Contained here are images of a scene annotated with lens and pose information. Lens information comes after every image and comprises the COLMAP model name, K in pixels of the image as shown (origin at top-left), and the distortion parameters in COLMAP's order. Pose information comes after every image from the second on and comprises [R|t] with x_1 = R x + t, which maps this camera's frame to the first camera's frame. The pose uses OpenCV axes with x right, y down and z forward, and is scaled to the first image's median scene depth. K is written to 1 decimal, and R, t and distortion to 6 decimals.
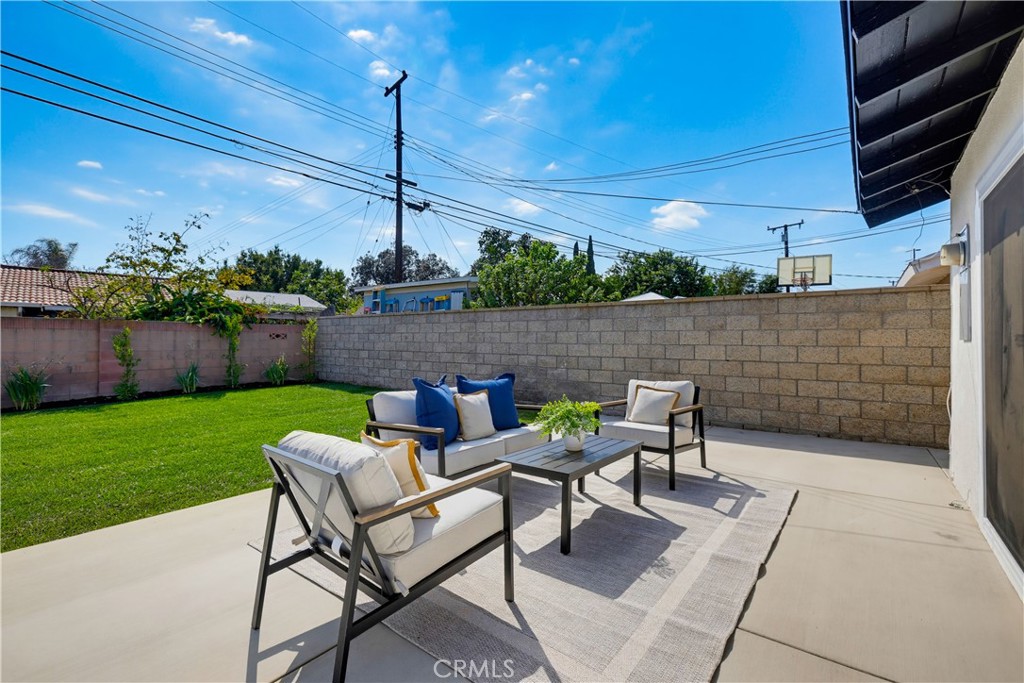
lens RADIAL K [[462.8, 0, 498.5], [0, 462.8, 337.9], [0, 0, 1]] dist [-0.006803, 0.001043]
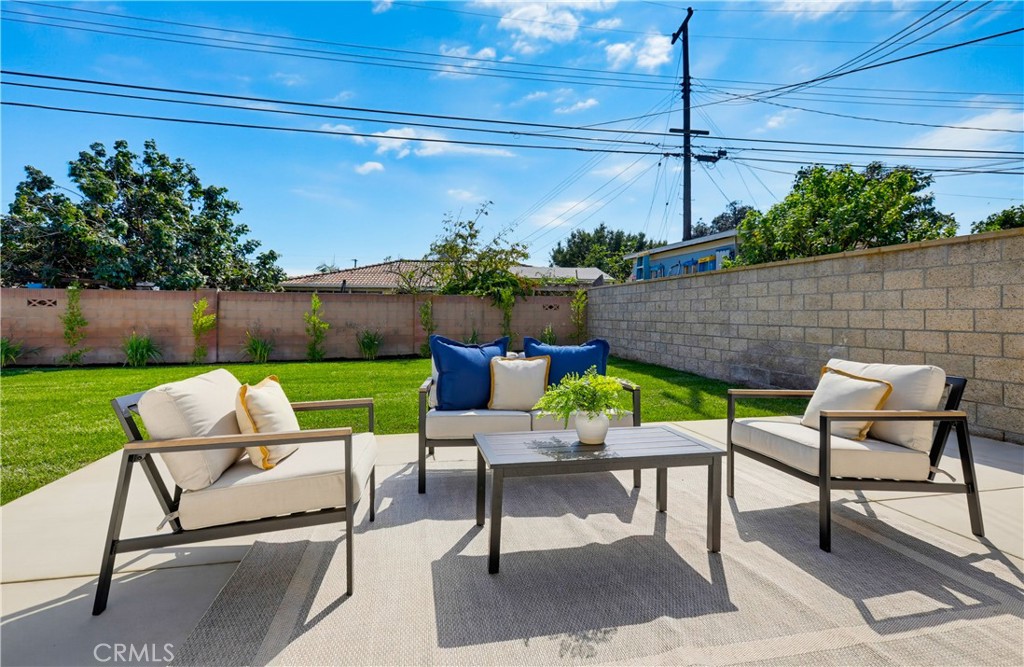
lens RADIAL K [[479.4, 0, 499.6], [0, 479.4, 309.1], [0, 0, 1]] dist [-0.002095, -0.000494]
pose [[0.767172, -0.008117, -0.641390, 0.146289], [0.002680, 0.999952, -0.009448, 0.011470], [0.641436, 0.005530, 0.767157, 0.092349]]
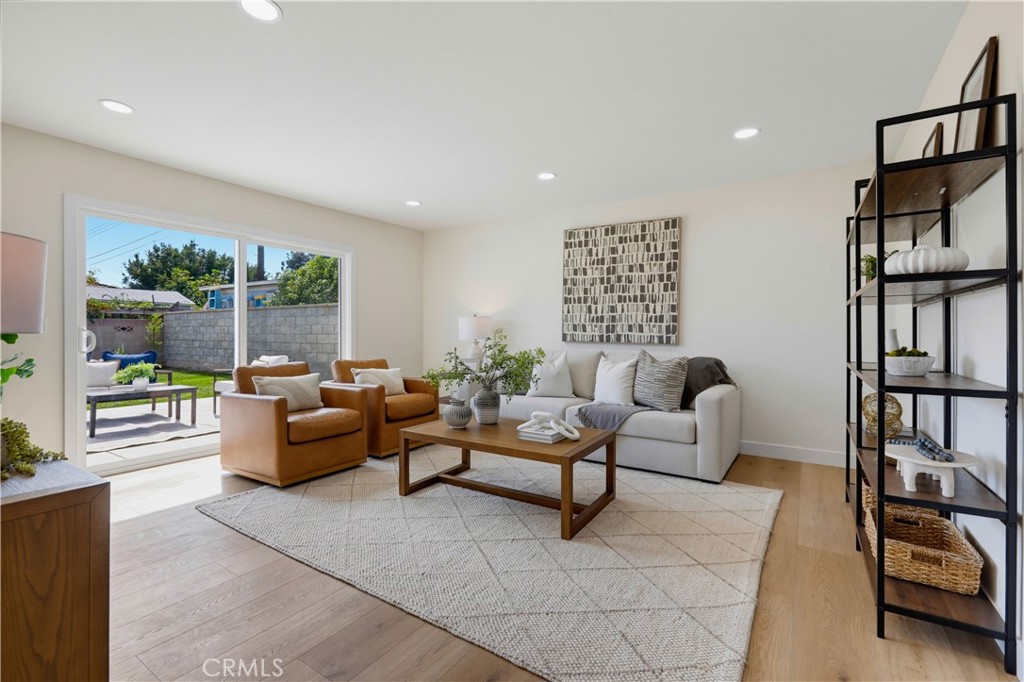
lens RADIAL K [[462.8, 0, 492.3], [0, 462.8, 331.5], [0, 0, 1]] dist [-0.006803, 0.001043]
pose [[0.996664, -0.001286, 0.081604, 0.380737], [0.001321, 0.999999, -0.000366, 0.004546], [-0.081603, 0.000473, 0.996665, -0.249338]]
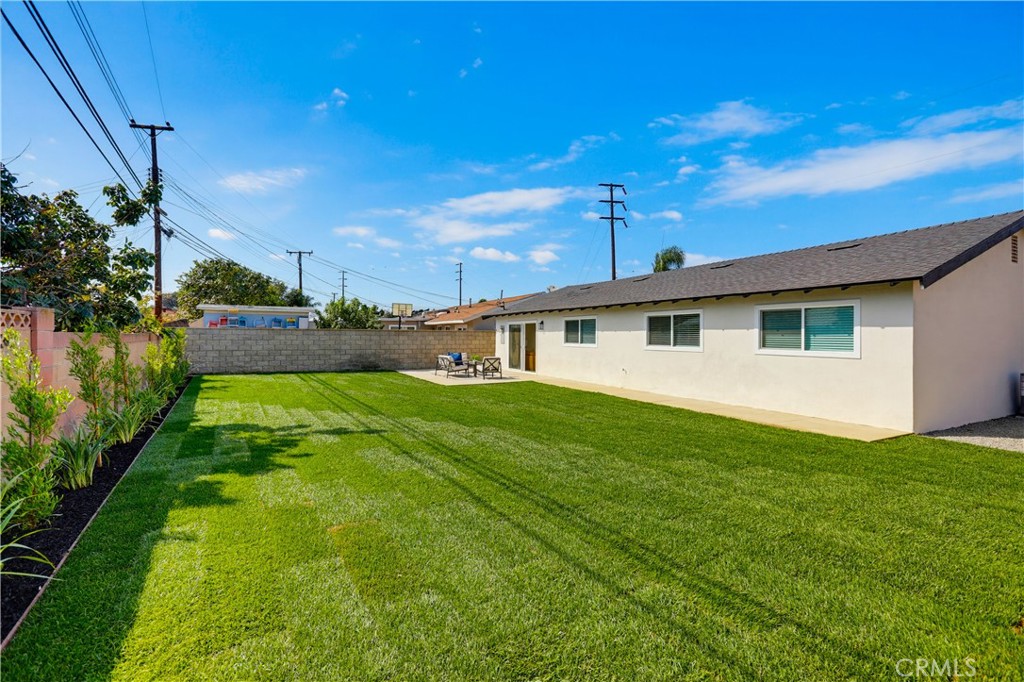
lens RADIAL K [[462.8, 0, 505.8], [0, 462.8, 341.9], [0, 0, 1]] dist [-0.006803, 0.001043]
pose [[0.433210, -0.011480, 0.901220, -1.351403], [-0.007550, 0.999838, 0.016365, -0.035742], [-0.901261, -0.013894, 0.433053, -0.504378]]
